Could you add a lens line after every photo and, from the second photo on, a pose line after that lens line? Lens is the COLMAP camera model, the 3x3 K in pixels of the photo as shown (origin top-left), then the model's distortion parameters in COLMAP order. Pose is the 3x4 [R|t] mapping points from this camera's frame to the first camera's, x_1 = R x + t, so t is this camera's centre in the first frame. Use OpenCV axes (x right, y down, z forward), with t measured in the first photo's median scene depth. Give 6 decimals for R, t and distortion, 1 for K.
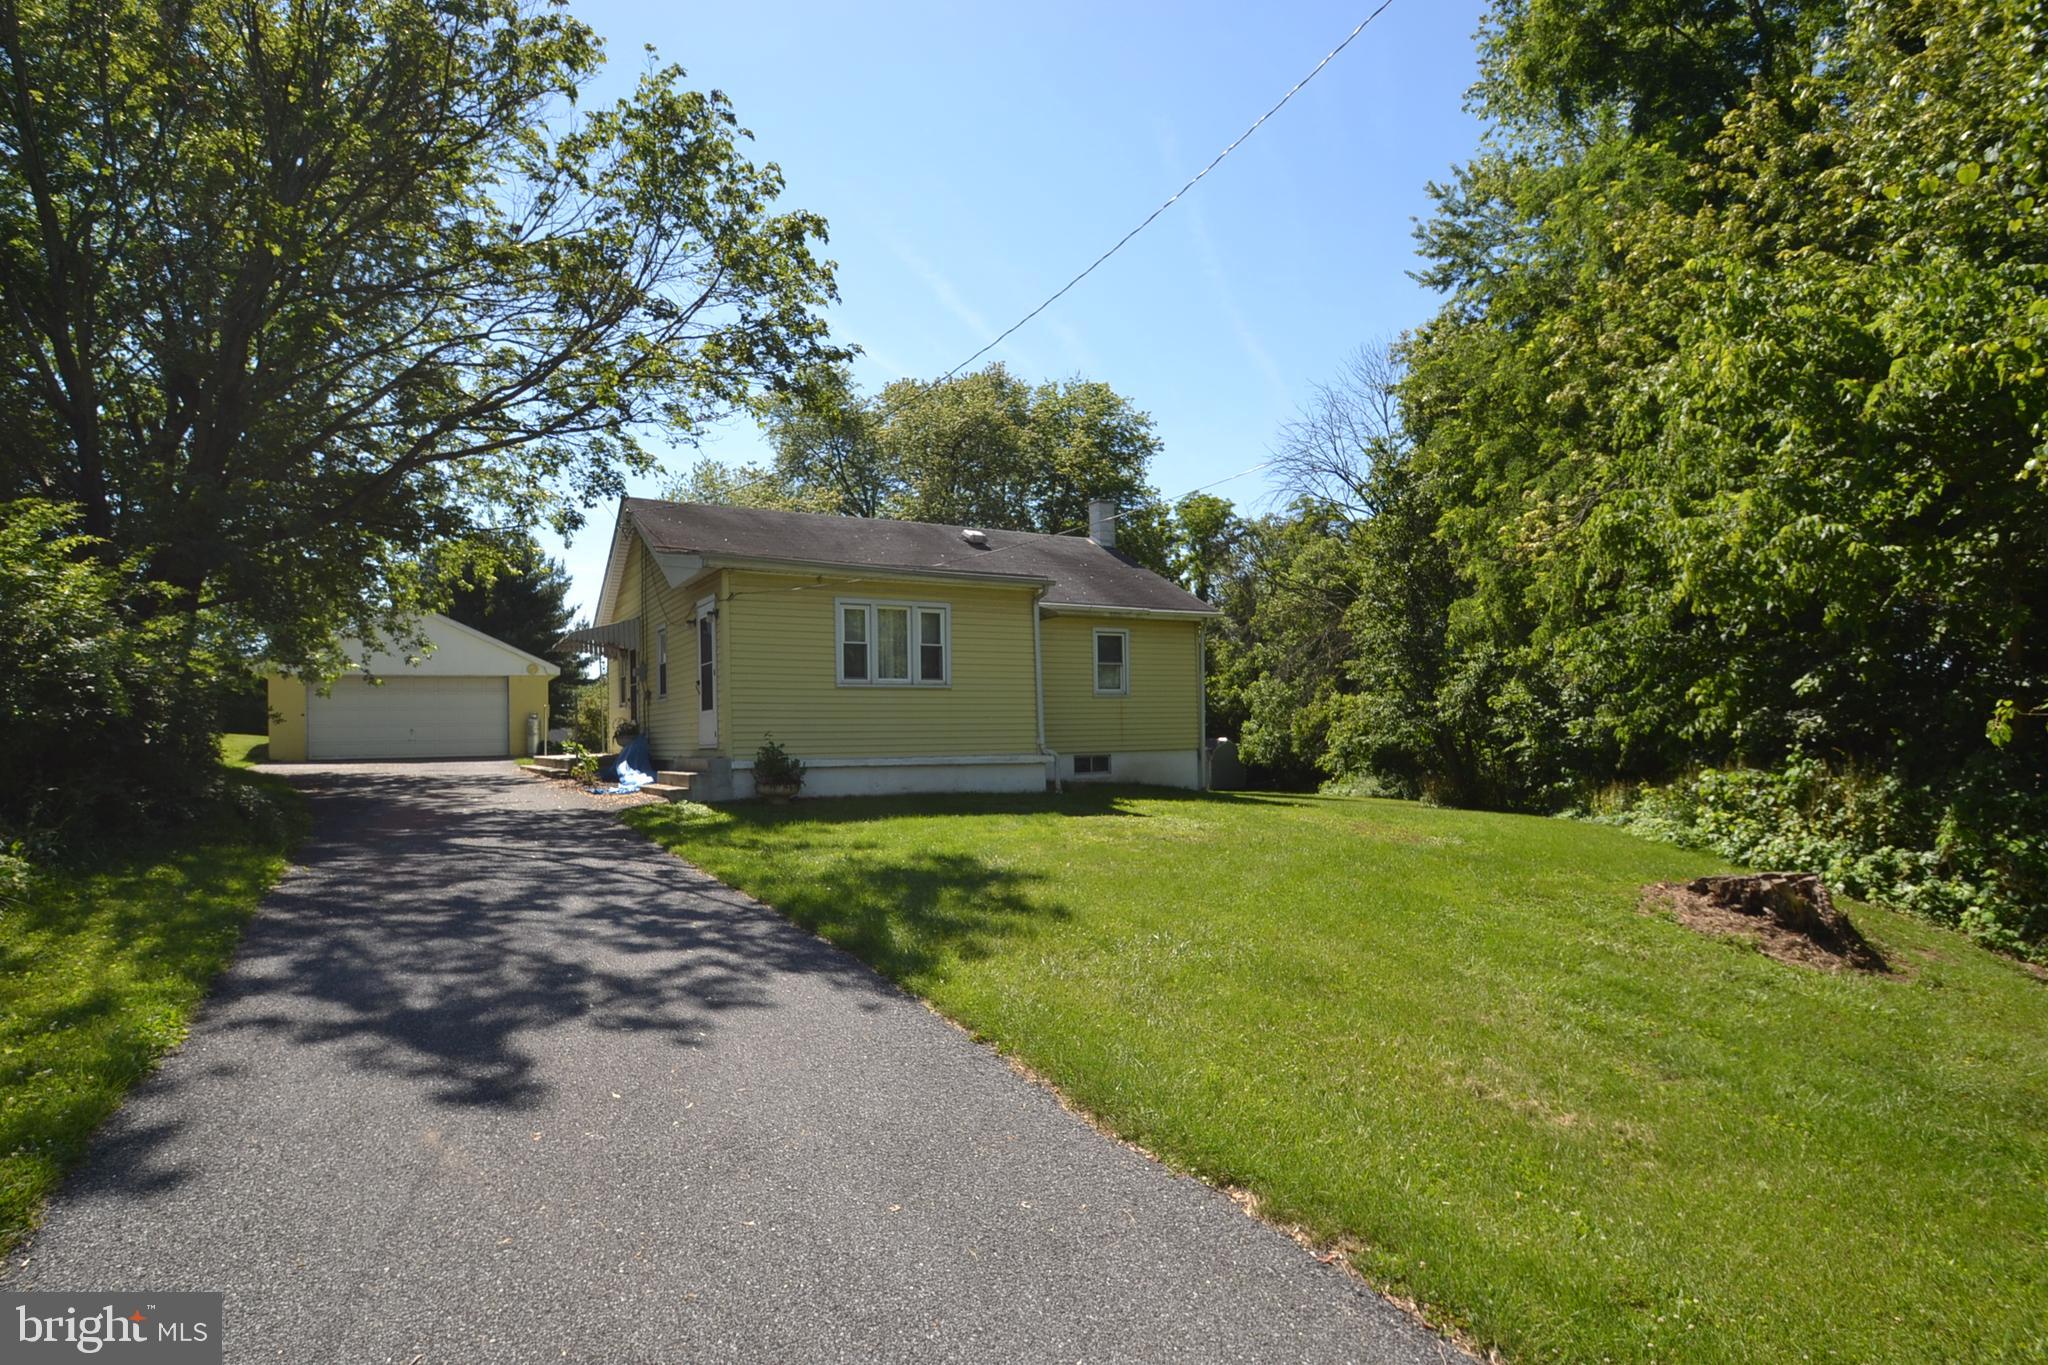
lens RADIAL K [[1034.8, 0, 1024.0], [0, 1034.8, 682.5], [0, 0, 1]] dist [0.001658, 0.000163]
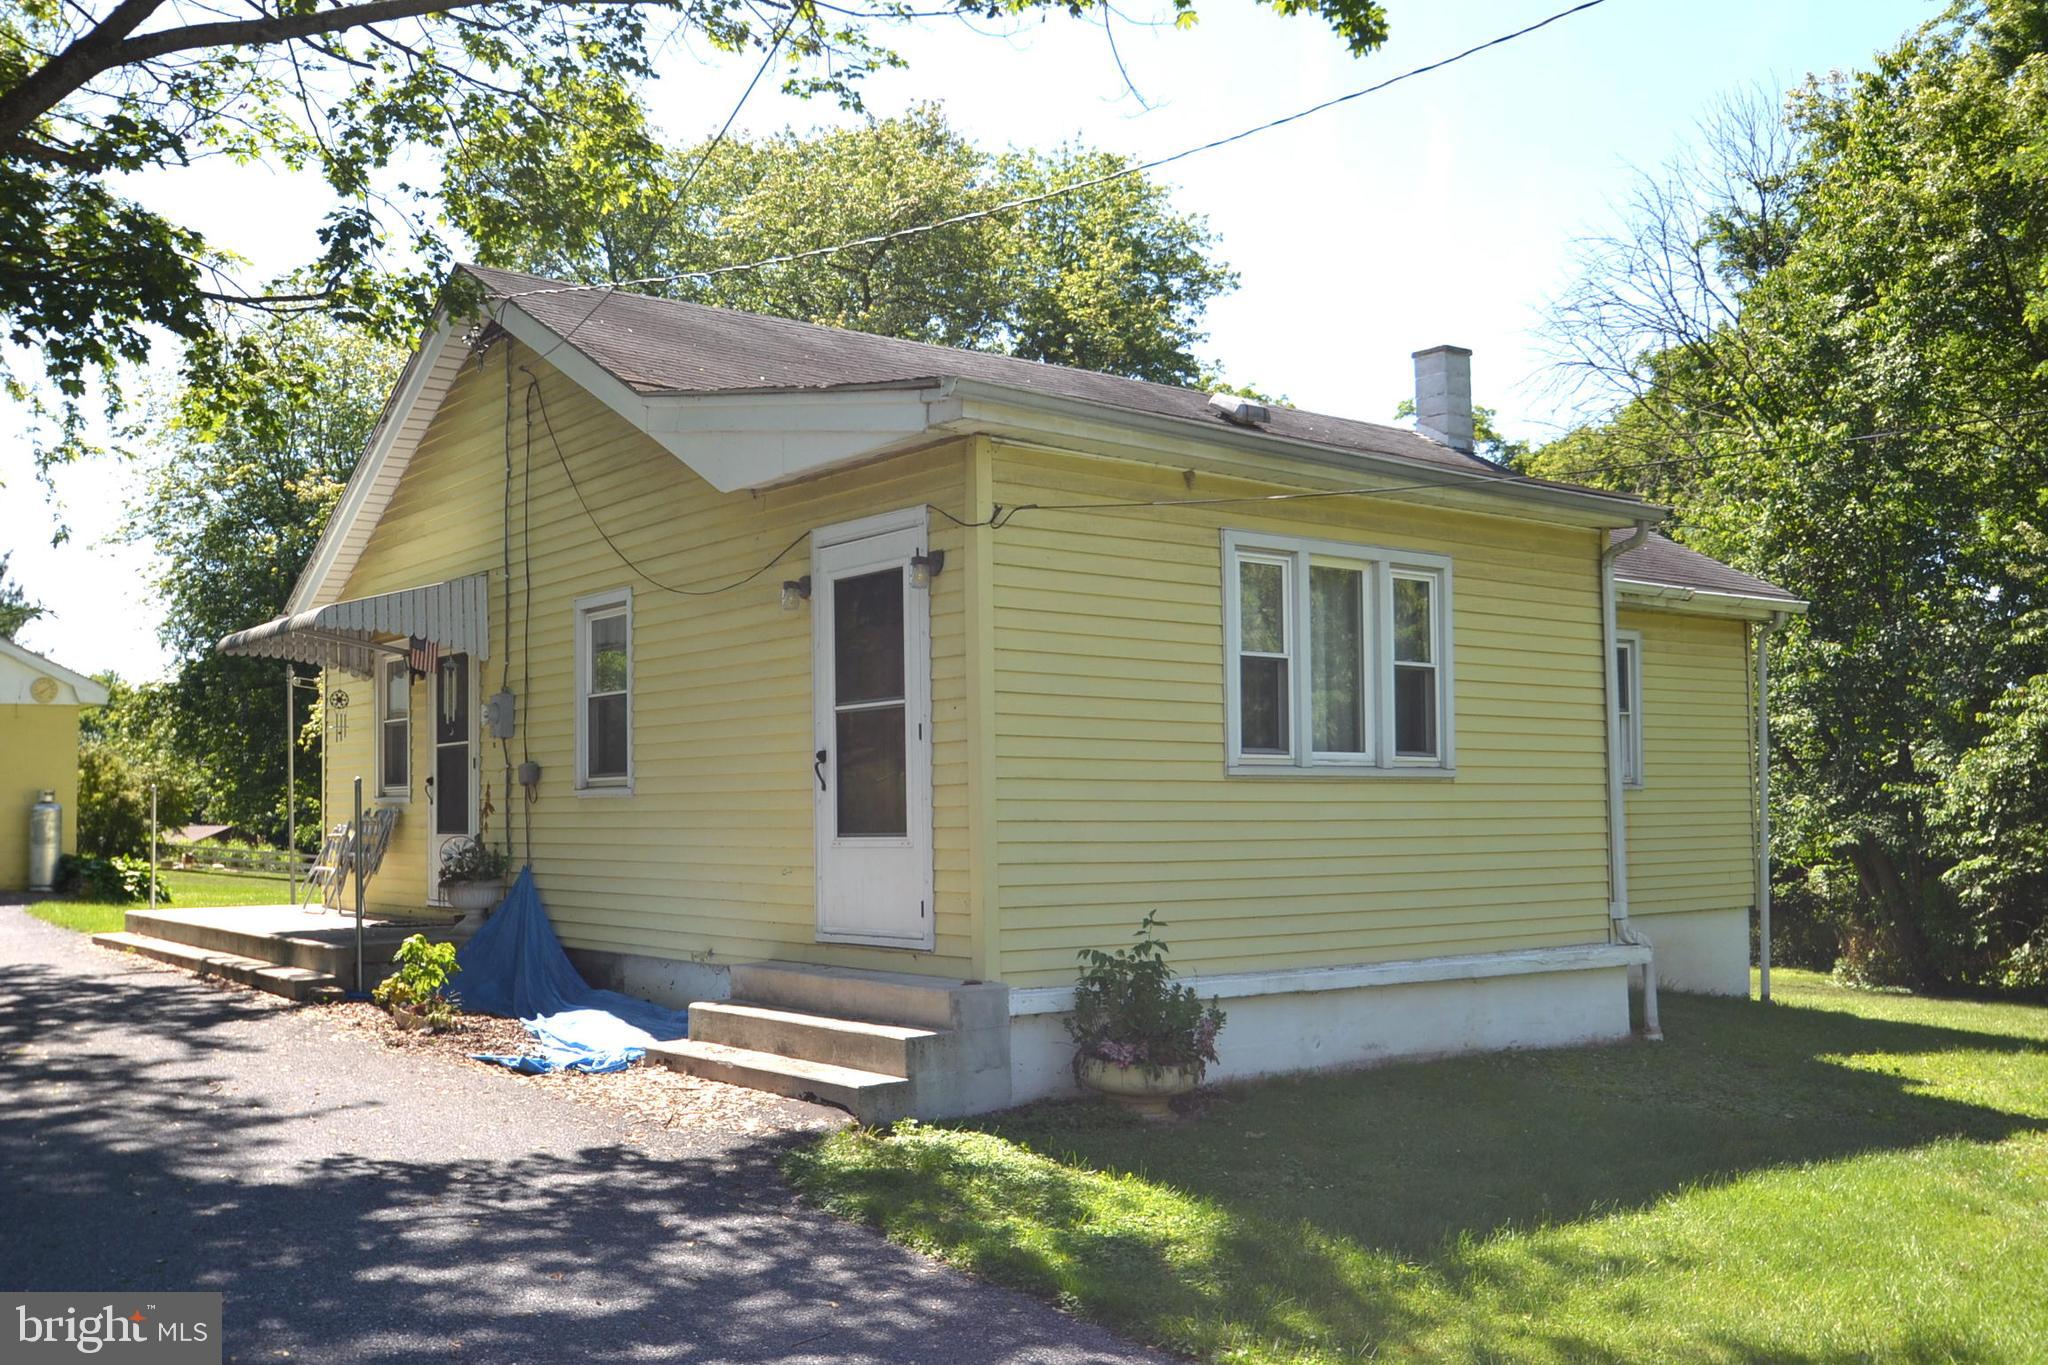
lens RADIAL K [[1819.6, 0, 1024.0], [0, 1819.6, 682.5], [0, 0, 1]] dist [-0.039892, -0.004986]
pose [[0.989105, 0.020073, 0.145836, -0.199052], [-0.017089, 0.999619, -0.021689, -0.007527], [-0.146216, 0.018961, 0.989071, 0.217534]]
